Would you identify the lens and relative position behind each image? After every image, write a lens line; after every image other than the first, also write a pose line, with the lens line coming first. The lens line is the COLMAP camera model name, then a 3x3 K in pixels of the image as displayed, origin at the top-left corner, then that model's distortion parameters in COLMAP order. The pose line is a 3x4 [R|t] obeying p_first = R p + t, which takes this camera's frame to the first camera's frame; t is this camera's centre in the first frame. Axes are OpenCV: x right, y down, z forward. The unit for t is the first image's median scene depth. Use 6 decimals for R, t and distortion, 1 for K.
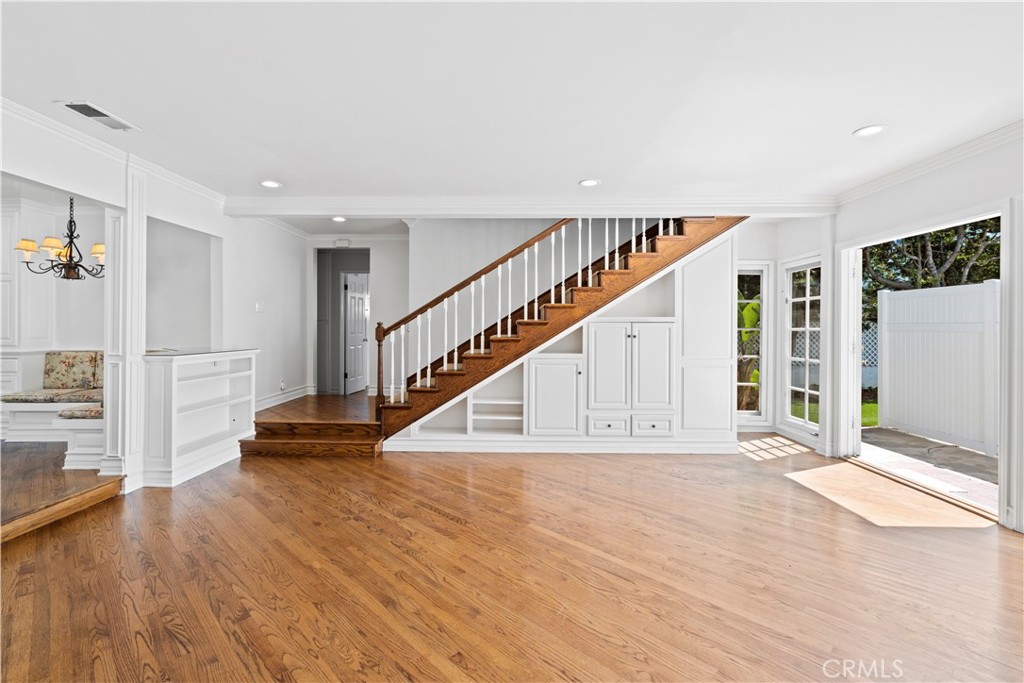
lens RADIAL K [[471.2, 0, 509.6], [0, 471.2, 326.9], [0, 0, 1]] dist [-0.003957, 0.000770]
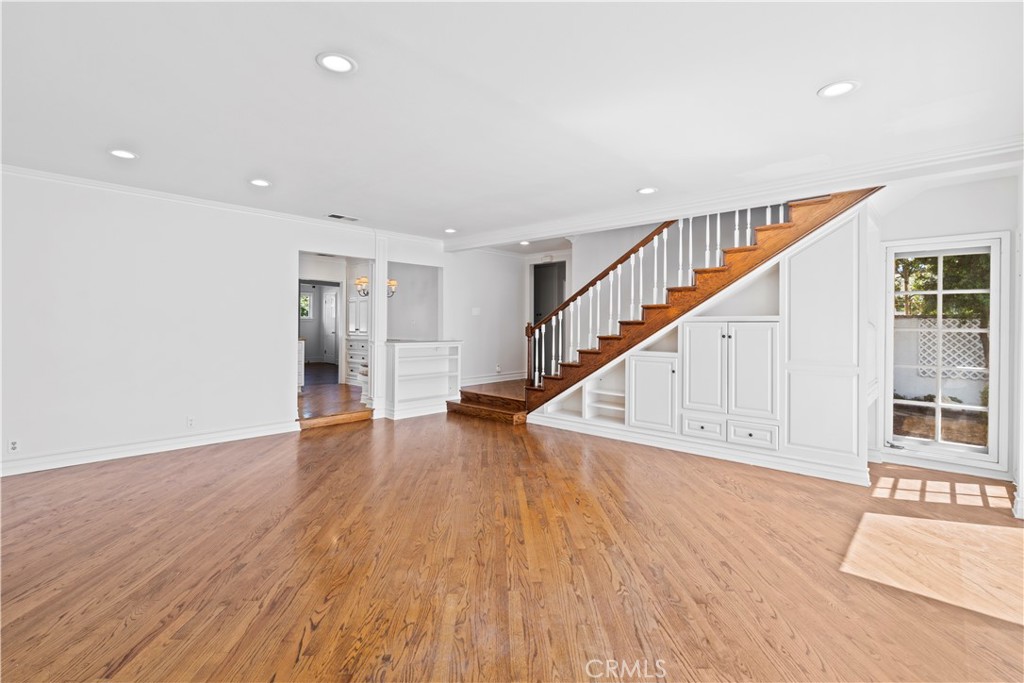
lens RADIAL K [[471.2, 0, 509.6], [0, 471.2, 326.9], [0, 0, 1]] dist [-0.003957, 0.000770]
pose [[0.746862, 0.003071, -0.664972, 0.558190], [-0.002932, 0.999995, 0.001324, 0.000393], [0.664973, 0.000961, 0.746867, 0.002777]]
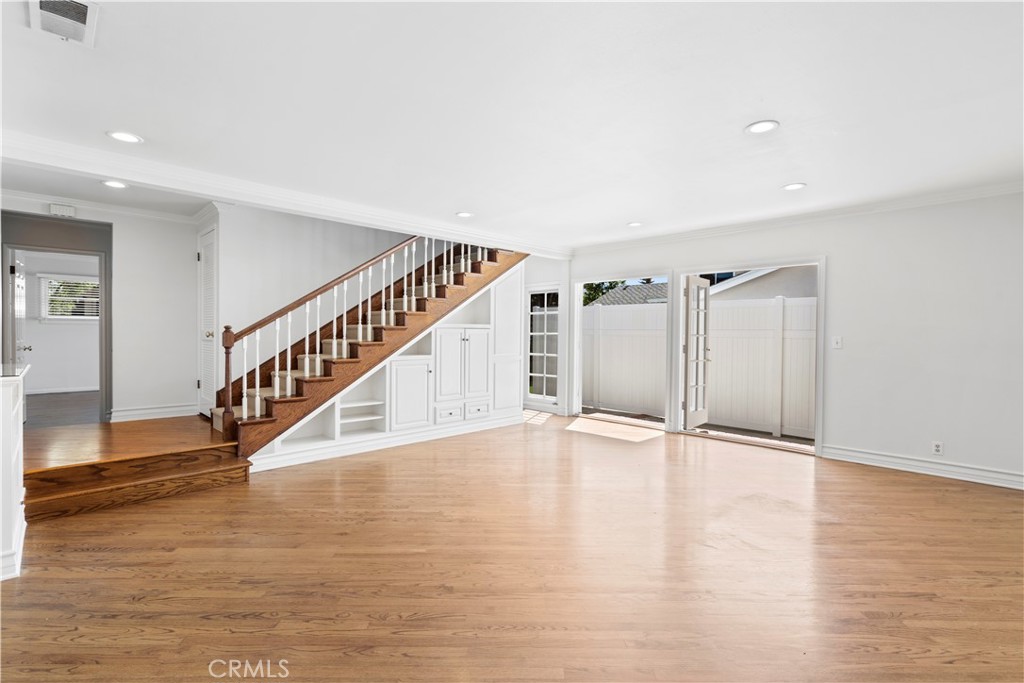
lens RADIAL K [[472.1, 0, 512.0], [0, 472.1, 341.5], [0, 0, 1]] dist [-0.002490, 0.000374]
pose [[0.698986, -0.011522, 0.715042, -0.540640], [-0.007285, 0.999704, 0.023230, -0.005146], [-0.715098, -0.021446, 0.698695, 0.043198]]
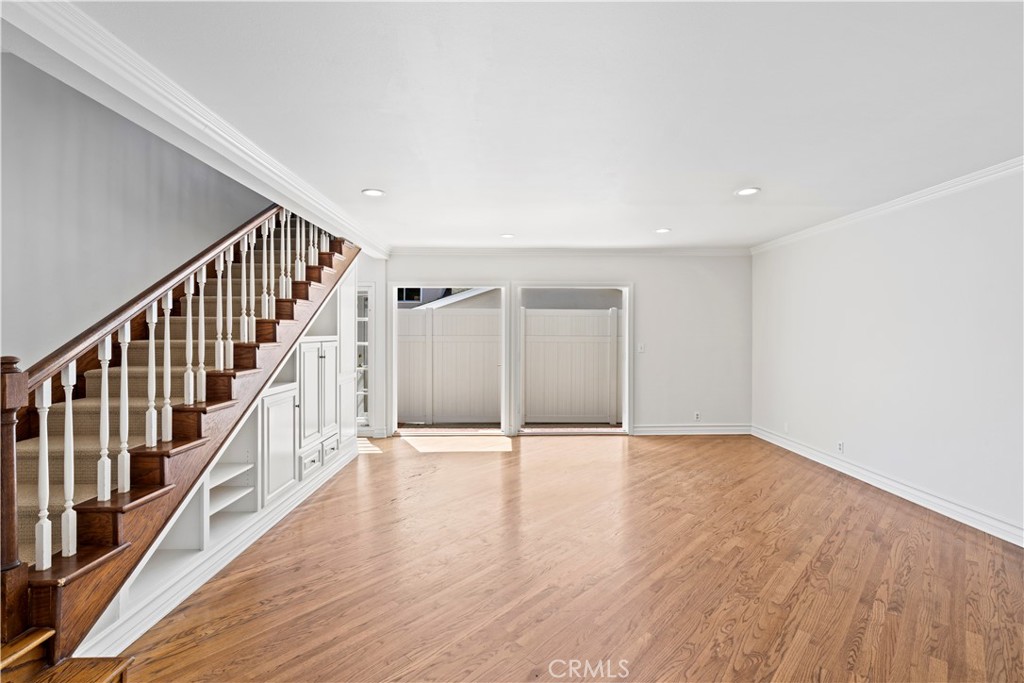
lens RADIAL K [[462.3, 0, 512.0], [0, 462.3, 341.5], [0, 0, 1]] dist [-0.000303, 0.000126]
pose [[-0.036882, -0.019340, 0.999132, -0.645267], [-0.003143, 0.999810, 0.019237, -0.028712], [-0.999315, -0.002431, -0.036935, 0.662937]]
